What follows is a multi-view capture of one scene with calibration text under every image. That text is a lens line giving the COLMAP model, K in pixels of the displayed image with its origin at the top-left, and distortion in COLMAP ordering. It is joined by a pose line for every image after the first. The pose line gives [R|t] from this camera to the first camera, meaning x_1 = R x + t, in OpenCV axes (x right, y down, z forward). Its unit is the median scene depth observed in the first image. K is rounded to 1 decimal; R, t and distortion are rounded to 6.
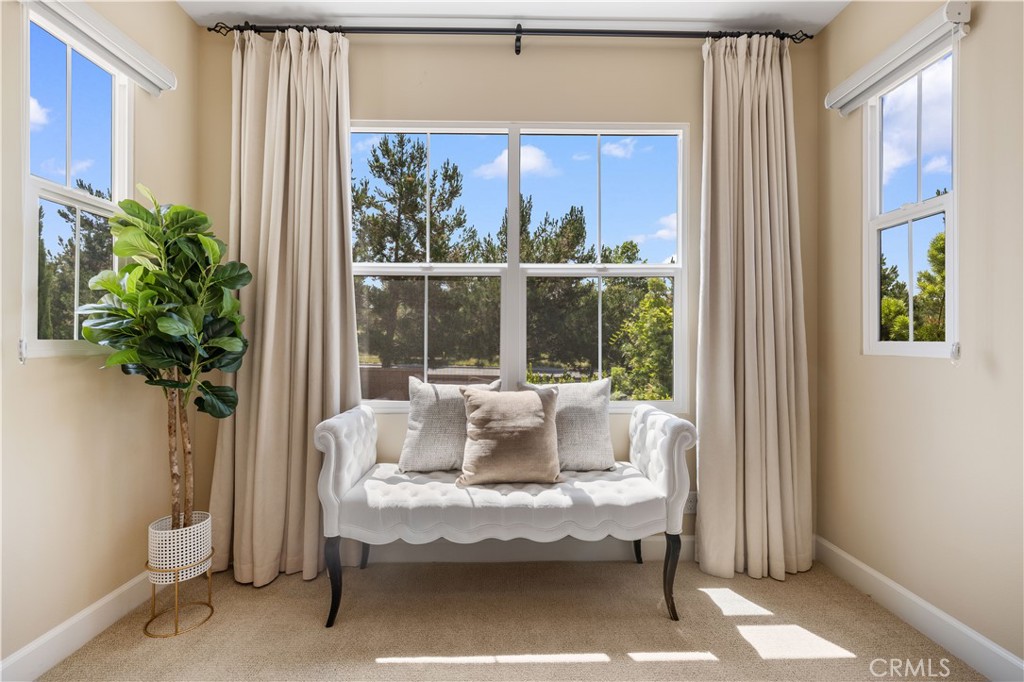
lens RADIAL K [[458.1, 0, 506.1], [0, 458.1, 337.5], [0, 0, 1]] dist [0.005742, -0.002621]
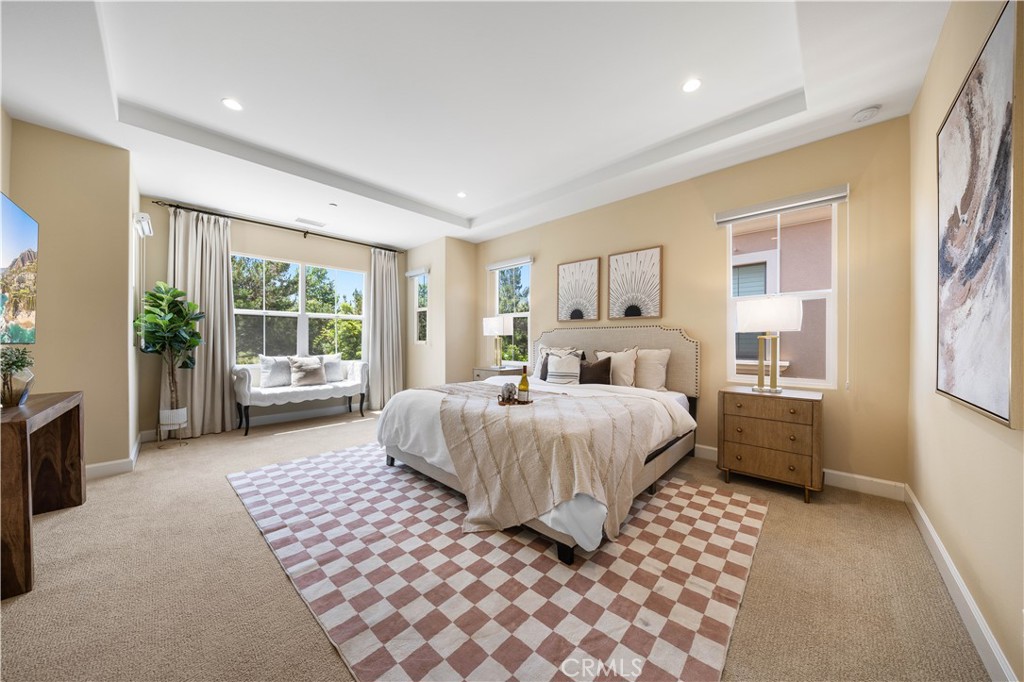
lens RADIAL K [[340.0, 0, 511.8], [0, 340.0, 340.6], [0, 0, 1]] dist [-0.001345, -0.000602]
pose [[0.707743, 0.001387, 0.706469, -0.615233], [-0.003709, 0.999992, 0.001752, -0.001396], [-0.706460, -0.003860, 0.707742, -1.524129]]
